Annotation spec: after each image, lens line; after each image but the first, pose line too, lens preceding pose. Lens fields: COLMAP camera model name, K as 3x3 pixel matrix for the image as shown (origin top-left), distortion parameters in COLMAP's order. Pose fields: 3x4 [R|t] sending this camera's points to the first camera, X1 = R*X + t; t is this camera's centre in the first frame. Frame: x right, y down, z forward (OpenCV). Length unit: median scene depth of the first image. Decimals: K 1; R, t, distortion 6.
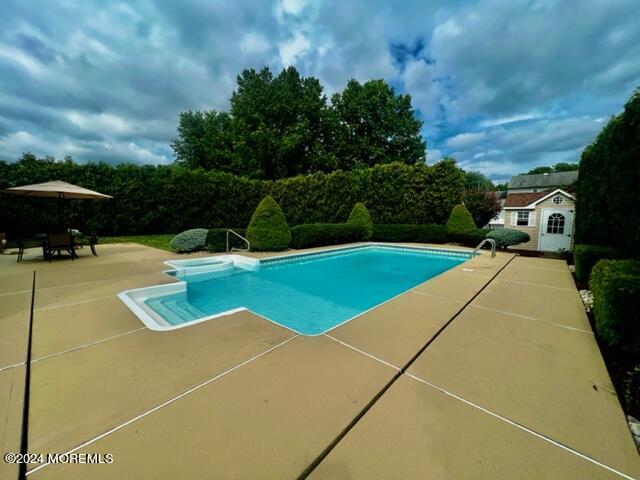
lens RADIAL K [[255.5, 0, 322.0], [0, 255.5, 240.3], [0, 0, 1]] dist [-0.003270, 0.000271]
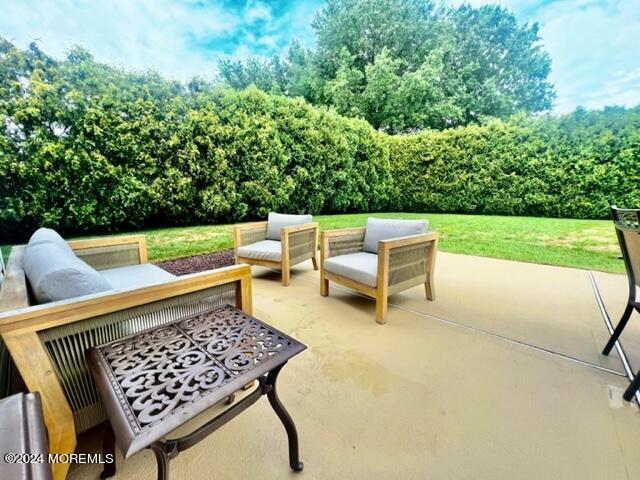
lens RADIAL K [[255.5, 0, 317.5], [0, 255.5, 238.6], [0, 0, 1]] dist [-0.003270, 0.000271]
pose [[0.999920, -0.010803, 0.006635, -0.582940], [0.010240, 0.996774, 0.079607, -0.021986], [-0.007473, -0.079533, 0.996804, 0.409361]]
